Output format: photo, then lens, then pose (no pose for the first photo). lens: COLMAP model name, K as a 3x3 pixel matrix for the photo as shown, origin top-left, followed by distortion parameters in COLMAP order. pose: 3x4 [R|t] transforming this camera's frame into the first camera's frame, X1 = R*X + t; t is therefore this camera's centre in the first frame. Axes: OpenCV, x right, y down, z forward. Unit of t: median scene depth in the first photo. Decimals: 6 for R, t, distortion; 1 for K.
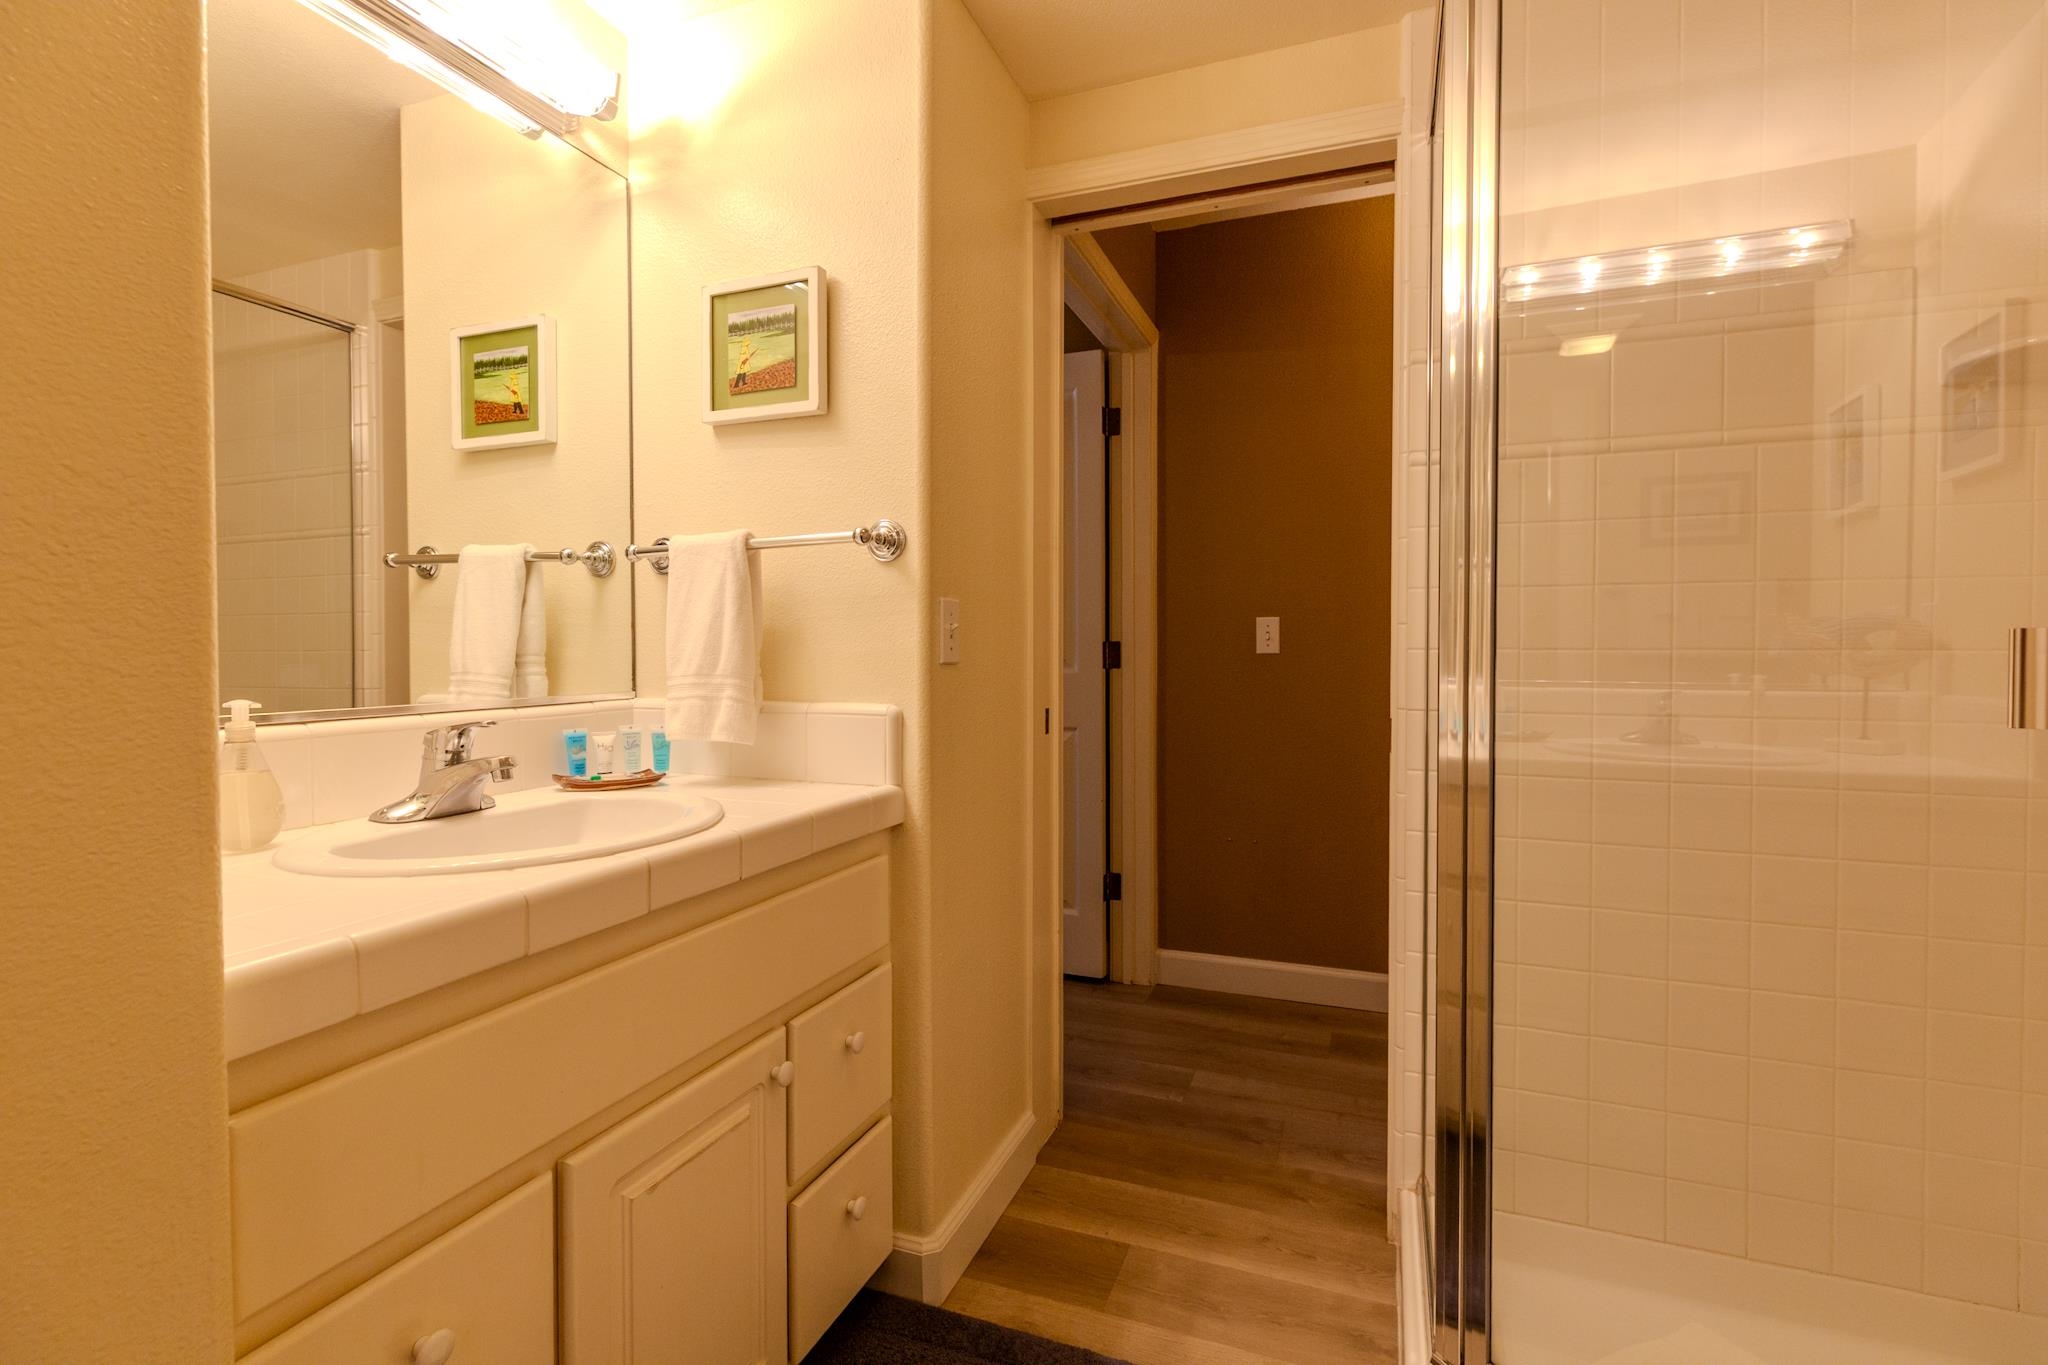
lens RADIAL K [[900.3, 0, 1025.1], [0, 900.3, 640.1], [0, 0, 1]] dist [0.001729, 0.000085]
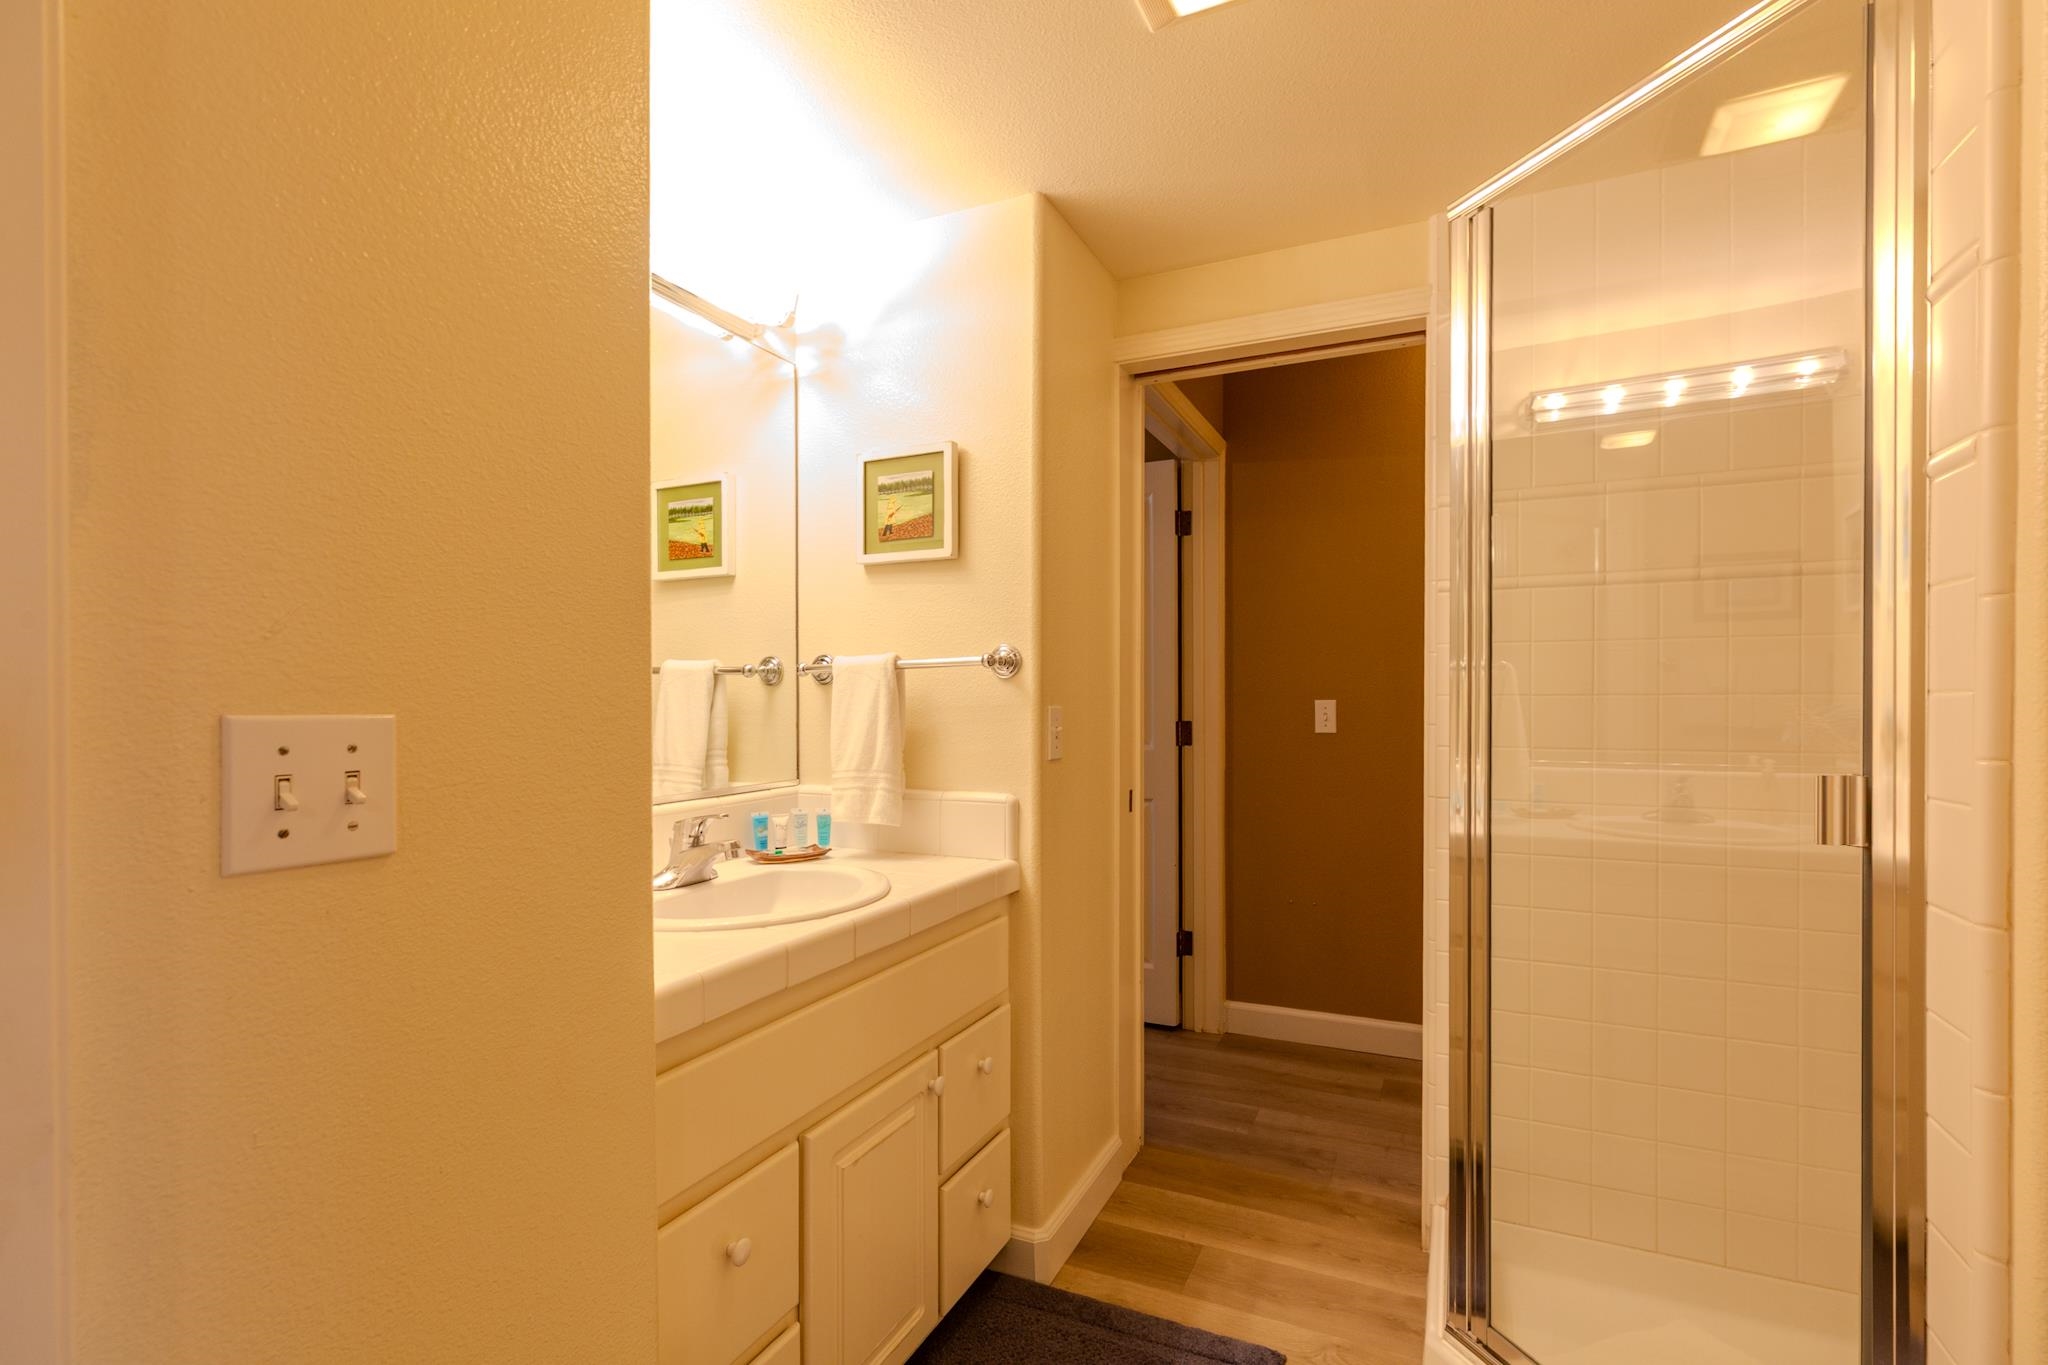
lens RADIAL K [[916.9, 0, 1054.5], [0, 916.9, 664.4], [0, 0, 1]] dist [-0.000801, -0.000190]
pose [[0.999283, 0.002254, -0.037787, -0.038136], [-0.003196, 0.999685, -0.024890, -0.073088], [0.037719, 0.024993, 0.998976, -0.254538]]
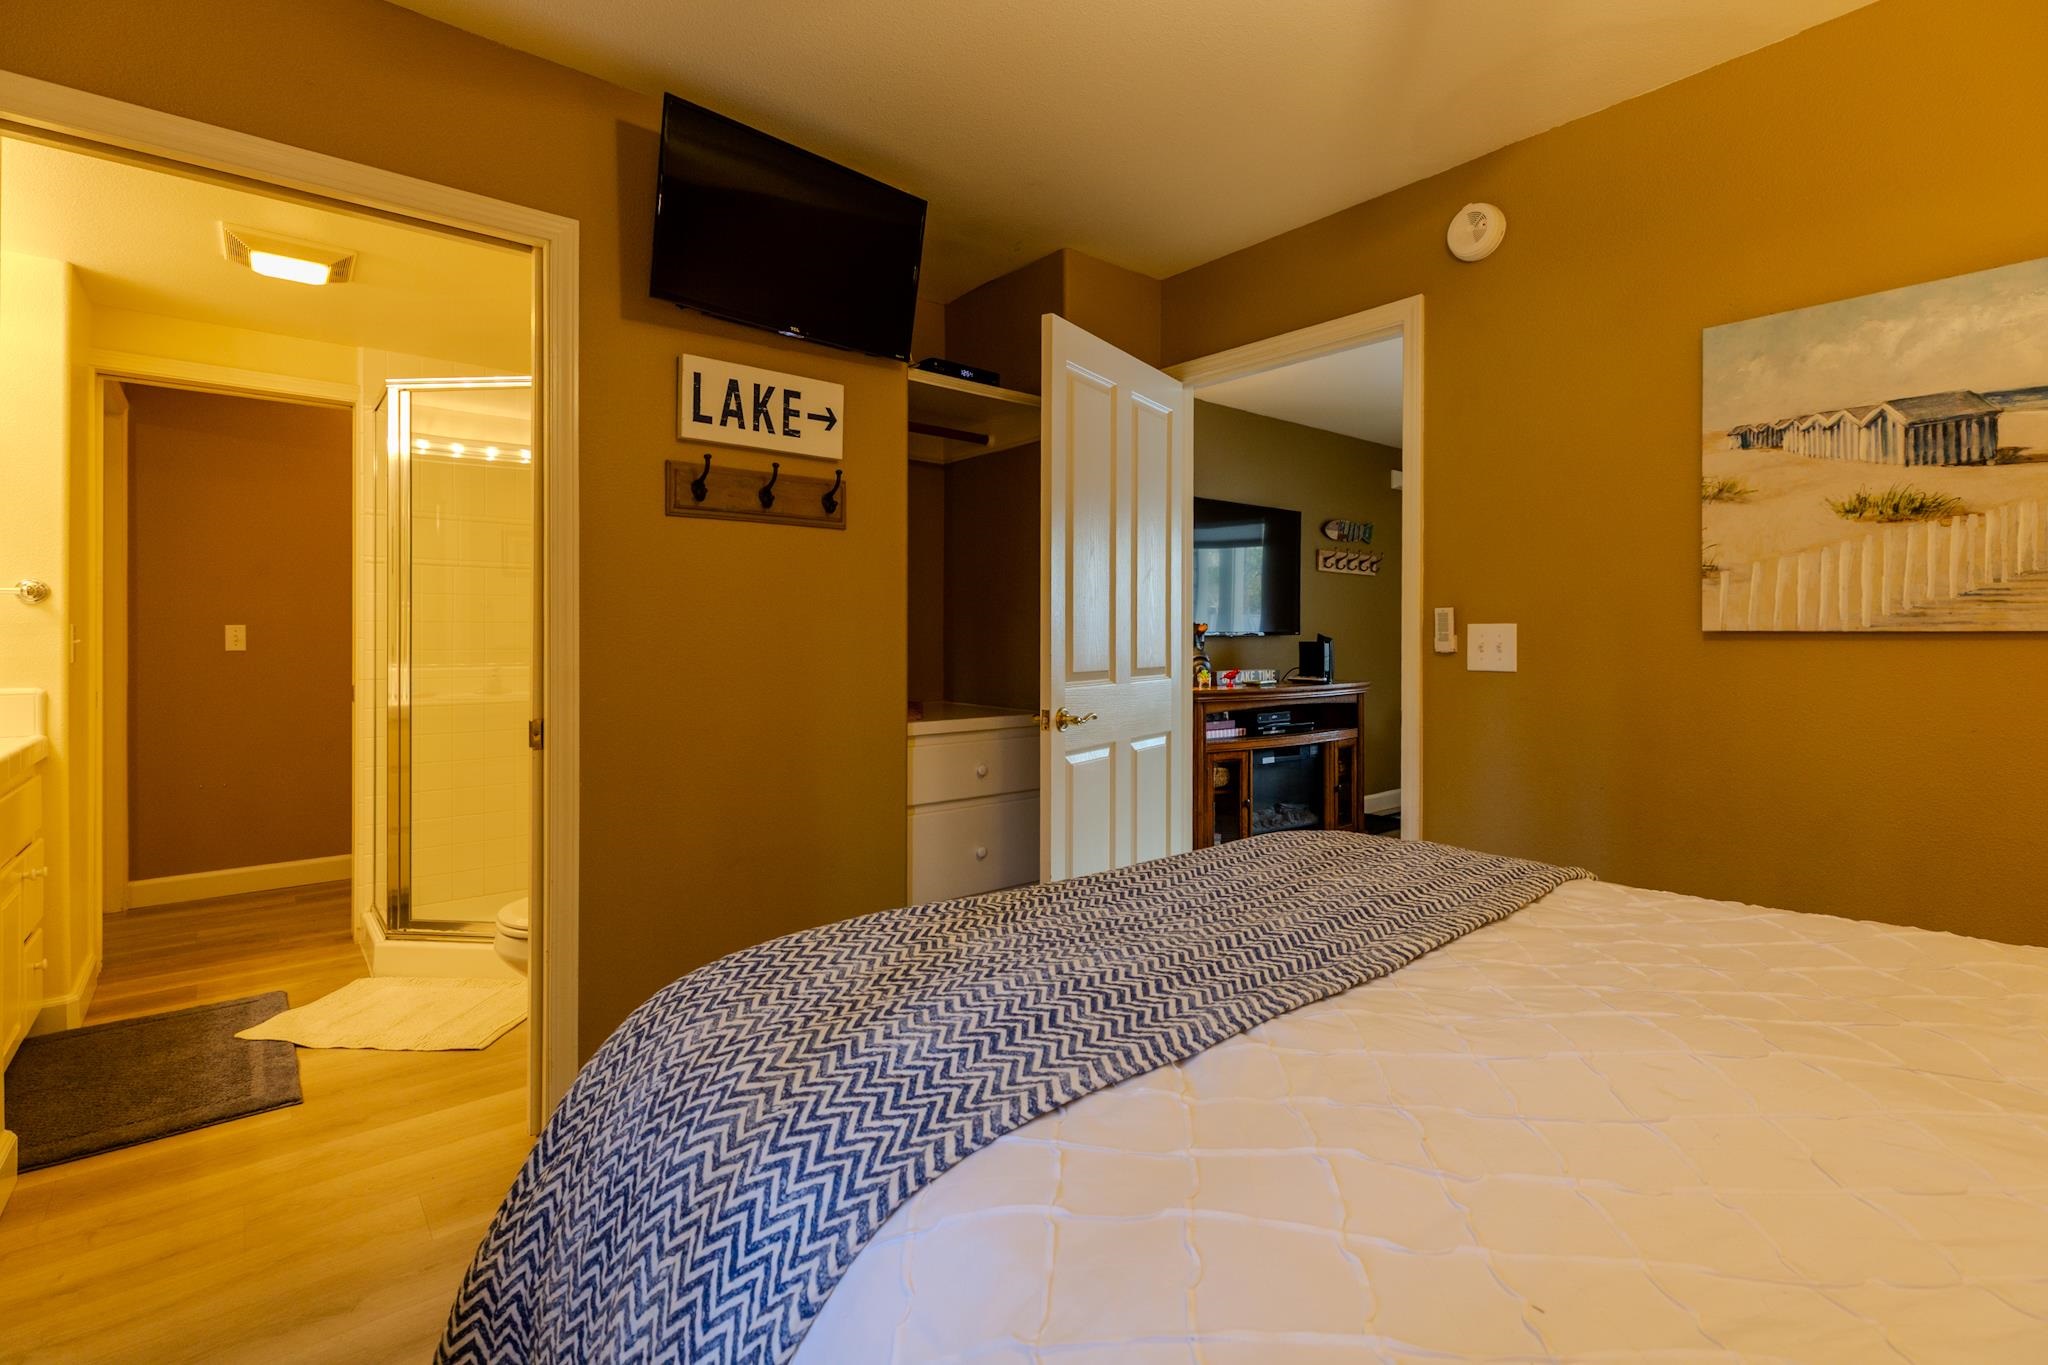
lens RADIAL K [[961.0, 0, 1090.6], [0, 961.0, 631.6], [0, 0, 1]] dist [0.001524, -0.000069]
pose [[0.443299, -0.000629, 0.896374, -0.859761], [-0.005664, 0.999978, 0.003503, -0.050795], [-0.896356, -0.006630, 0.443285, -1.518949]]
